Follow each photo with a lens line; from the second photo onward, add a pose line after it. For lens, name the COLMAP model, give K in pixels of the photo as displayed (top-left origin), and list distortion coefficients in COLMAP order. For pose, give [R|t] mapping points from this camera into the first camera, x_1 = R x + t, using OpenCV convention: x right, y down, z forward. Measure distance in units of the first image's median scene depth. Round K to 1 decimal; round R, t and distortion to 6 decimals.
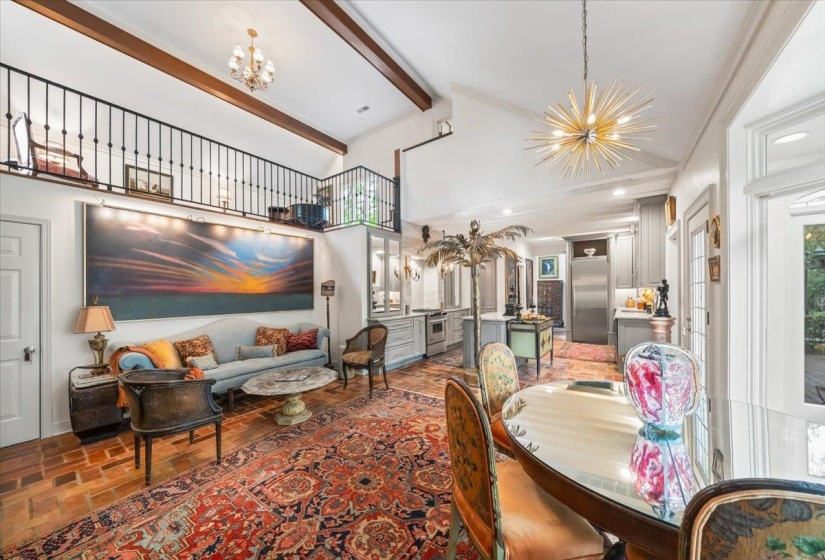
lens RADIAL K [[287.5, 0, 408.6], [0, 287.5, 292.1], [0, 0, 1]] dist [-0.010161, -0.000030]
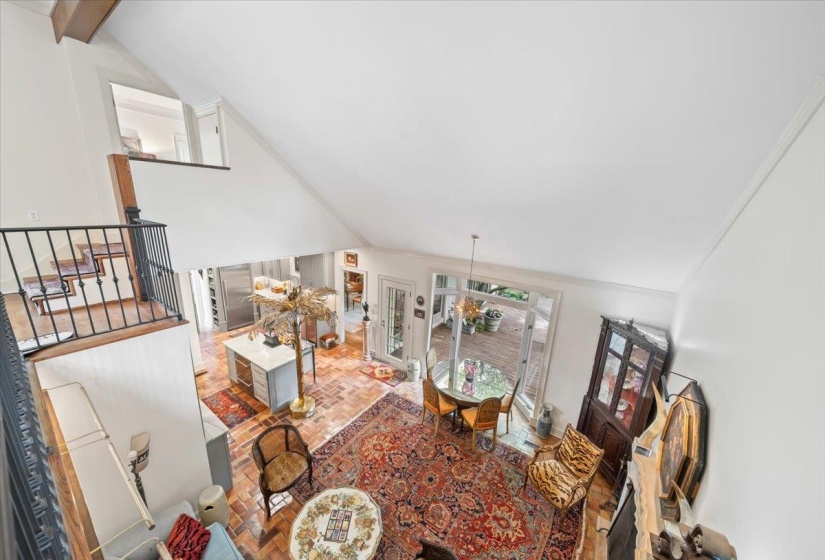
lens RADIAL K [[296.9, 0, 408.6], [0, 296.9, 284.5], [0, 0, 1]] dist [-0.001220, -0.000232]
pose [[-0.009113, -0.256683, 0.966453, -0.768764], [-0.039690, 0.965824, 0.256142, -0.501369], [-0.999170, -0.036024, -0.018989, 0.530357]]
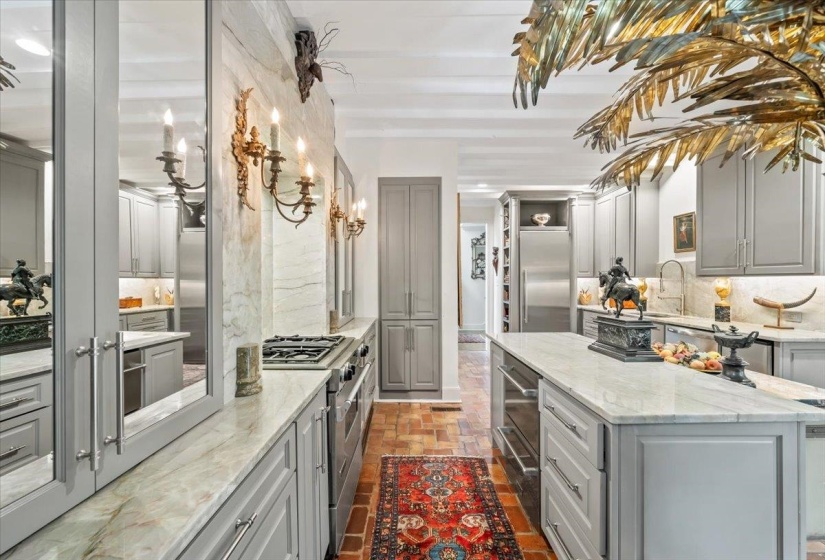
lens RADIAL K [[329.8, 0, 408.3], [0, 329.8, 280.3], [0, 0, 1]] dist [-0.000242, -0.000069]
pose [[0.808399, 0.008837, 0.588569, -0.054630], [-0.005810, 0.999958, -0.007033, 0.002692], [-0.588607, 0.002266, 0.808416, 0.905855]]
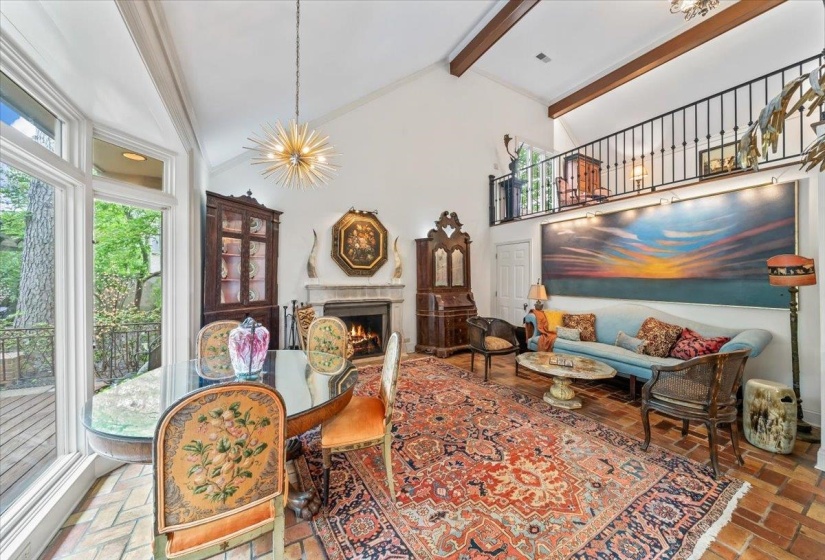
lens RADIAL K [[288.5, 0, 411.3], [0, 288.5, 277.9], [0, 0, 1]] dist [-0.001735, -0.000233]
pose [[-0.404435, 0.008186, -0.914530, 0.484598], [-0.000611, 0.999957, 0.009221, -0.004400], [0.914567, 0.004288, -0.404413, 0.607456]]
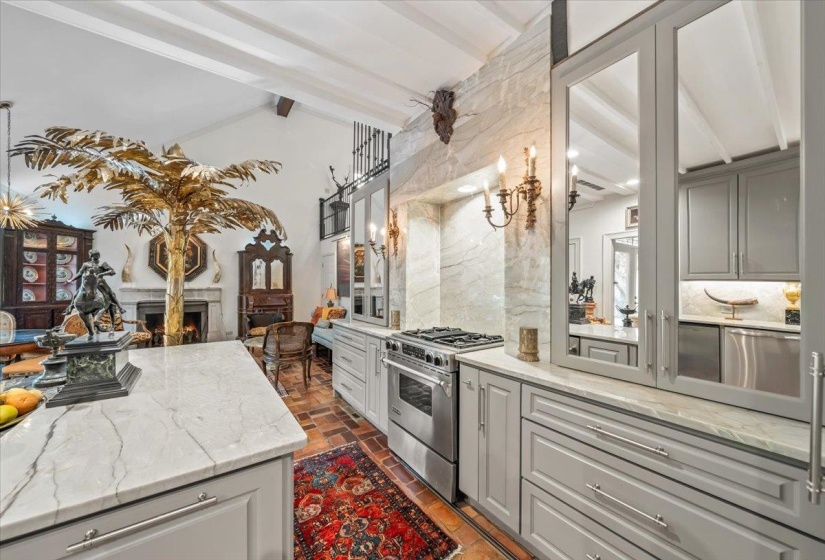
lens RADIAL K [[296.9, 0, 408.6], [0, 296.9, 284.5], [0, 0, 1]] dist [-0.001220, -0.000232]
pose [[-0.318838, 0.011934, -0.947734, 0.540049], [-0.001222, 0.999915, 0.013002, -0.004926], [0.947809, 0.005304, -0.318796, 1.403597]]
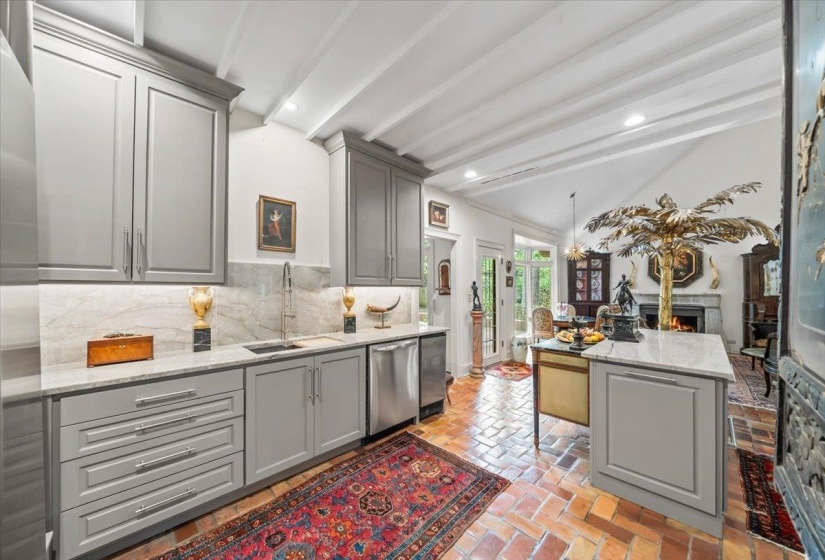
lens RADIAL K [[290.2, 0, 410.4], [0, 290.2, 285.8], [0, 0, 1]] dist [-0.002673, -0.000356]
pose [[-0.987051, 0.012844, 0.159889, 0.689425], [0.011027, 0.999864, -0.012243, -0.007114], [-0.160024, -0.010321, -0.987059, 1.661292]]
